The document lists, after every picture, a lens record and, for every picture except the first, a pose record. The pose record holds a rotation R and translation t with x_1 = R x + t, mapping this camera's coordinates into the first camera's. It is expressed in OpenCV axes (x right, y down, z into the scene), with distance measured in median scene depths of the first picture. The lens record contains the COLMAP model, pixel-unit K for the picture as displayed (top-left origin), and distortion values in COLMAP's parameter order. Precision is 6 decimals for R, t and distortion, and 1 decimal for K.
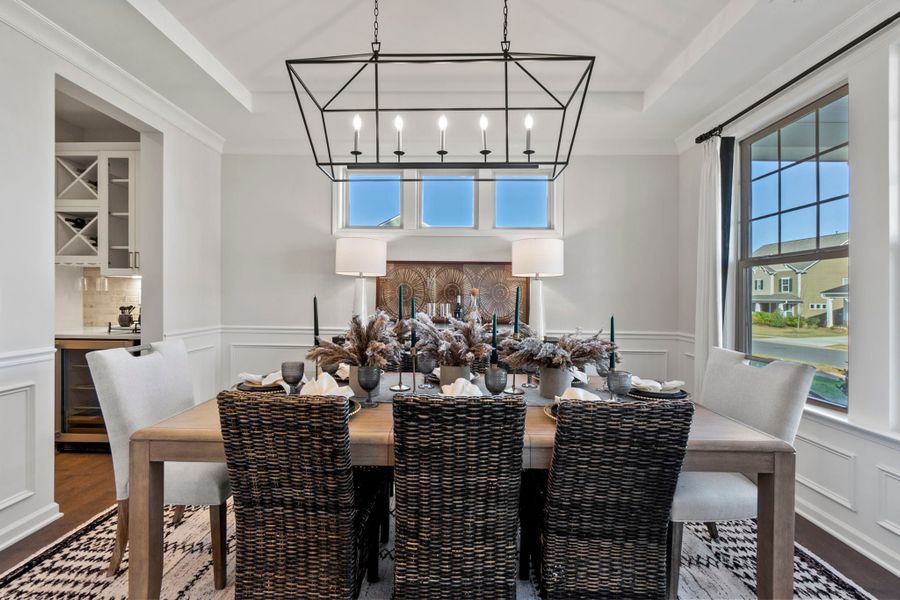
lens RADIAL K [[380.8, 0, 450.0], [0, 380.8, 300.0], [0, 0, 1]] dist [-0.000857, -0.000065]
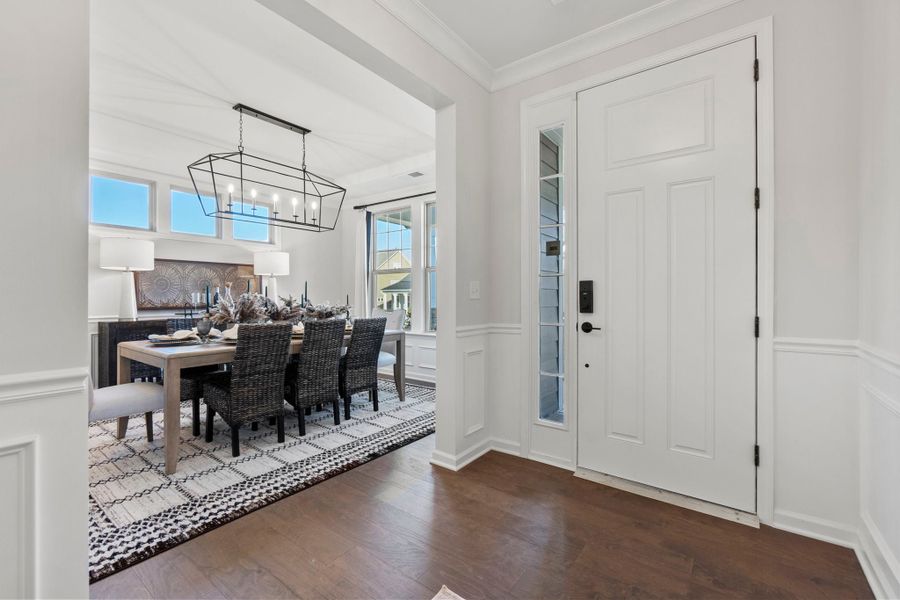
lens RADIAL K [[389.6, 0, 454.3], [0, 389.6, 289.0], [0, 0, 1]] dist [0.000728, 0.000030]
pose [[0.571665, 0.000365, 0.820487, -0.746046], [0.016741, 0.999787, -0.012109, 0.030315], [-0.820316, 0.020658, 0.571537, -0.590299]]
